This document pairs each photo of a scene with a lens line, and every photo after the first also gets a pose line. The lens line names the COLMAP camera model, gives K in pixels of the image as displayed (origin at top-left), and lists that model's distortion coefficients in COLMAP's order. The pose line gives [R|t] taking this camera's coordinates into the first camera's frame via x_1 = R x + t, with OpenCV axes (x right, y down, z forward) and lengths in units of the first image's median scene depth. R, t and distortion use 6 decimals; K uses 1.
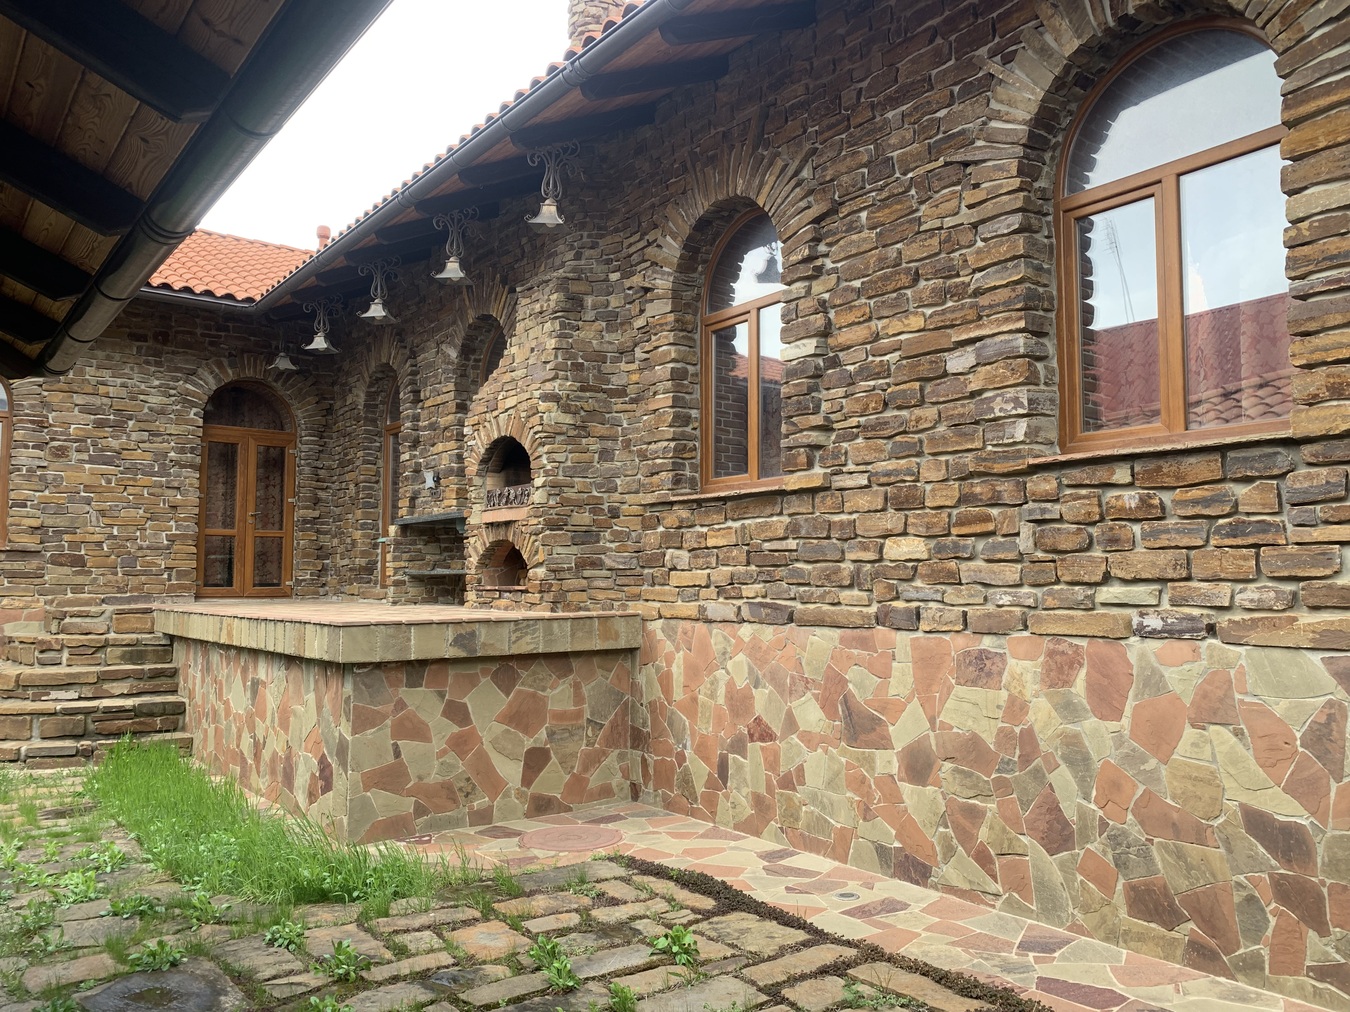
lens RADIAL K [[1027.9, 0, 675.7], [0, 1027.9, 502.7], [0, 0, 1]] dist [0.022368, -0.013797]
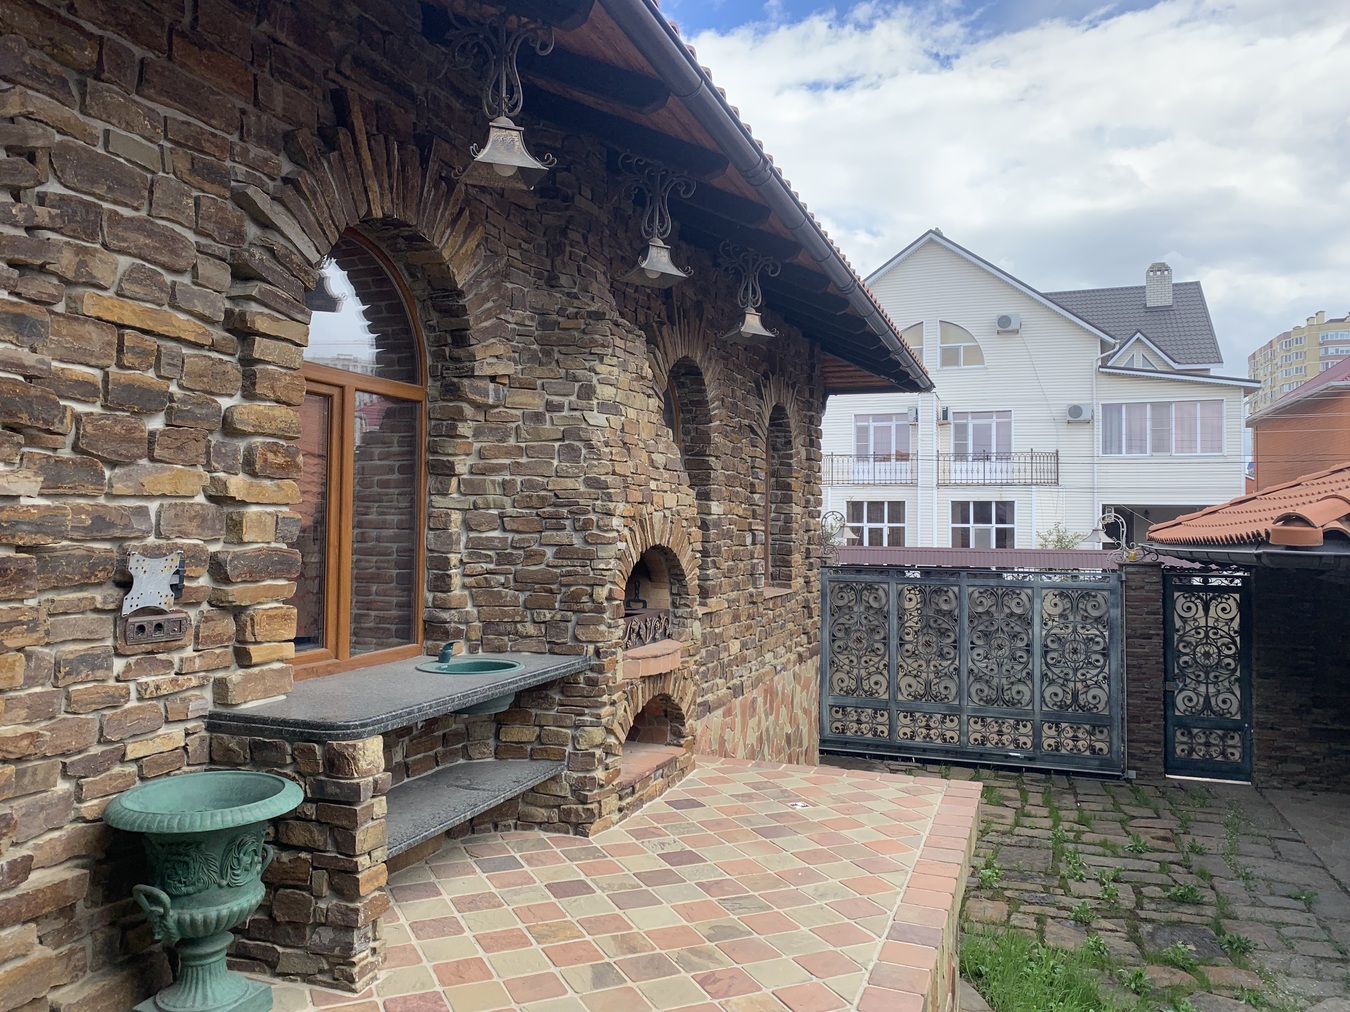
lens RADIAL K [[1005.9, 0, 676.2], [0, 1005.9, 503.3], [0, 0, 1]] dist [0.021654, -0.042256]
pose [[-0.537901, 0.017303, 0.842831, -0.538843], [-0.075268, 0.994811, -0.068459, -0.034539], [-0.839641, -0.100262, -0.533807, 0.978990]]
